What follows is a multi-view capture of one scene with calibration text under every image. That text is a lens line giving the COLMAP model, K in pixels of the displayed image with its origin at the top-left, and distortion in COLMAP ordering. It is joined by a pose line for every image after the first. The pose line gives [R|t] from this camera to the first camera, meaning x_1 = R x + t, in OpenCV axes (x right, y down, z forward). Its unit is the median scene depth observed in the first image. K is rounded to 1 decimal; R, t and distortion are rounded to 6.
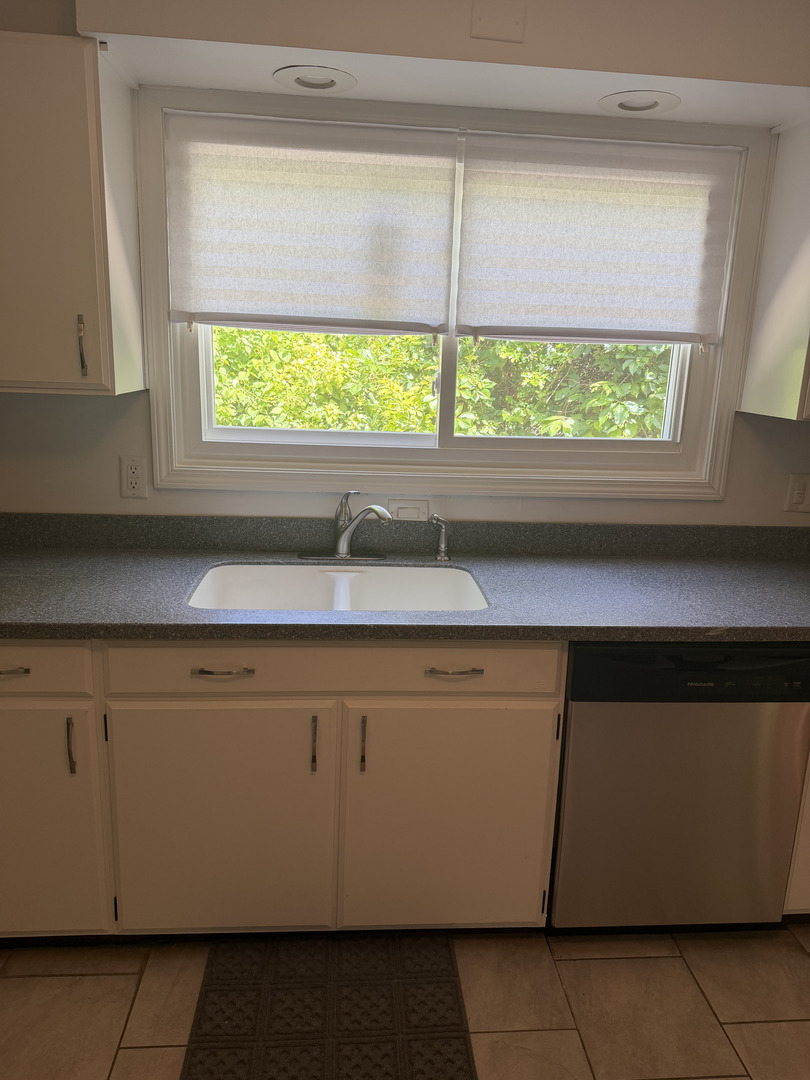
lens RADIAL K [[758.6, 0, 403.8], [0, 758.6, 538.4], [0, 0, 1]] dist [0.055871, -0.076201]
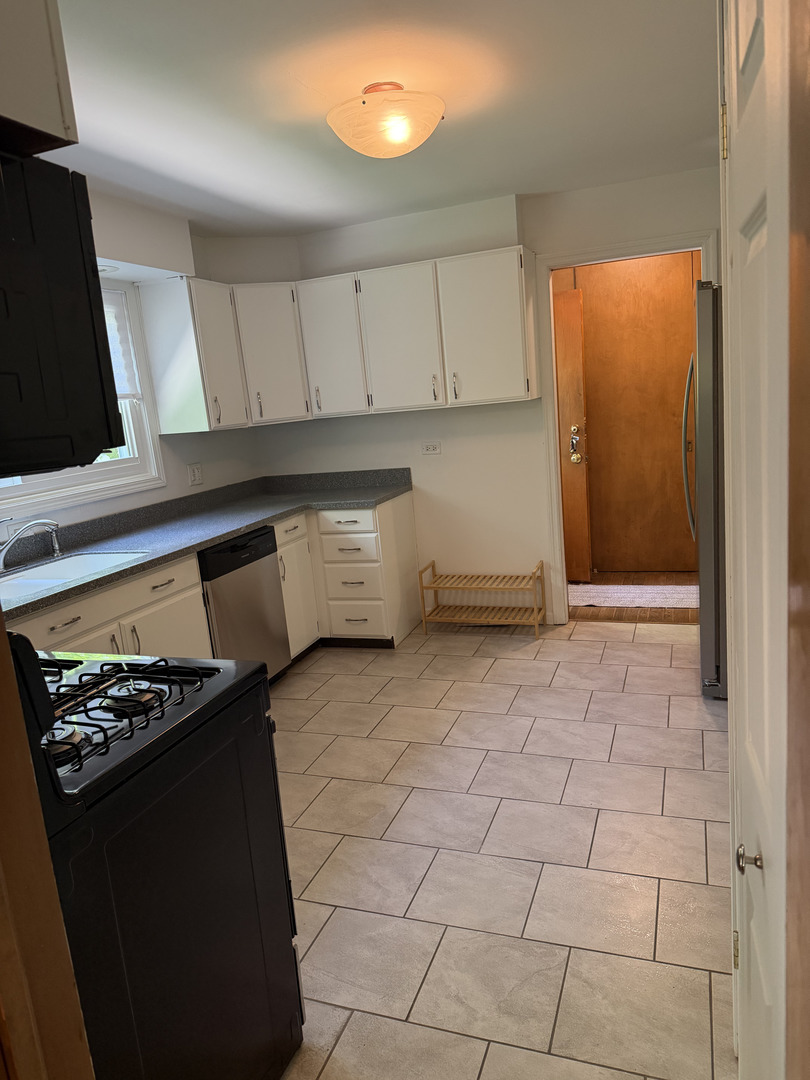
lens RADIAL K [[758.6, 0, 401.7], [0, 758.6, 538.7], [0, 0, 1]] dist [0.055871, -0.076201]
pose [[0.414578, -0.242169, 0.877200, -1.033887], [0.308461, 0.944272, 0.114902, 0.034630], [-0.856141, 0.222946, 0.466174, -0.283760]]
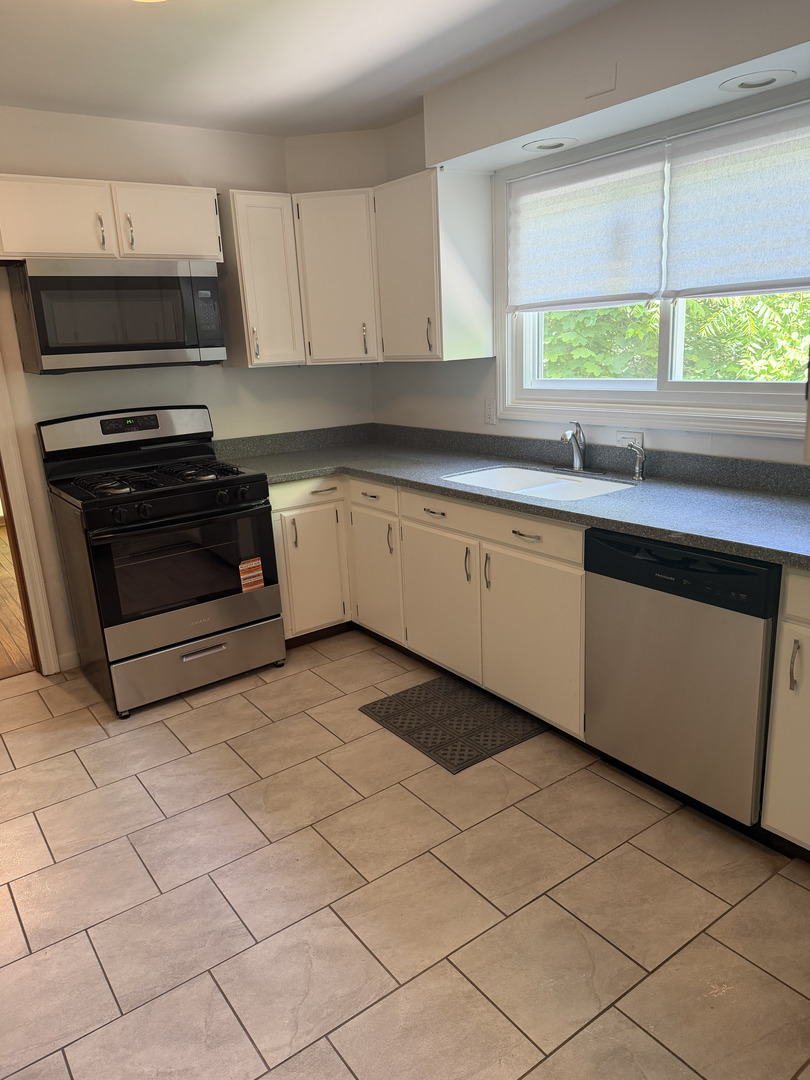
lens RADIAL K [[758.6, 0, 395.9], [0, 758.6, 542.5], [0, 0, 1]] dist [0.055871, -0.076201]
pose [[0.508609, 0.160829, -0.845843, 1.013346], [-0.131203, 0.985403, 0.108473, 0.050137], [0.850942, 0.055807, 0.522286, -0.012931]]
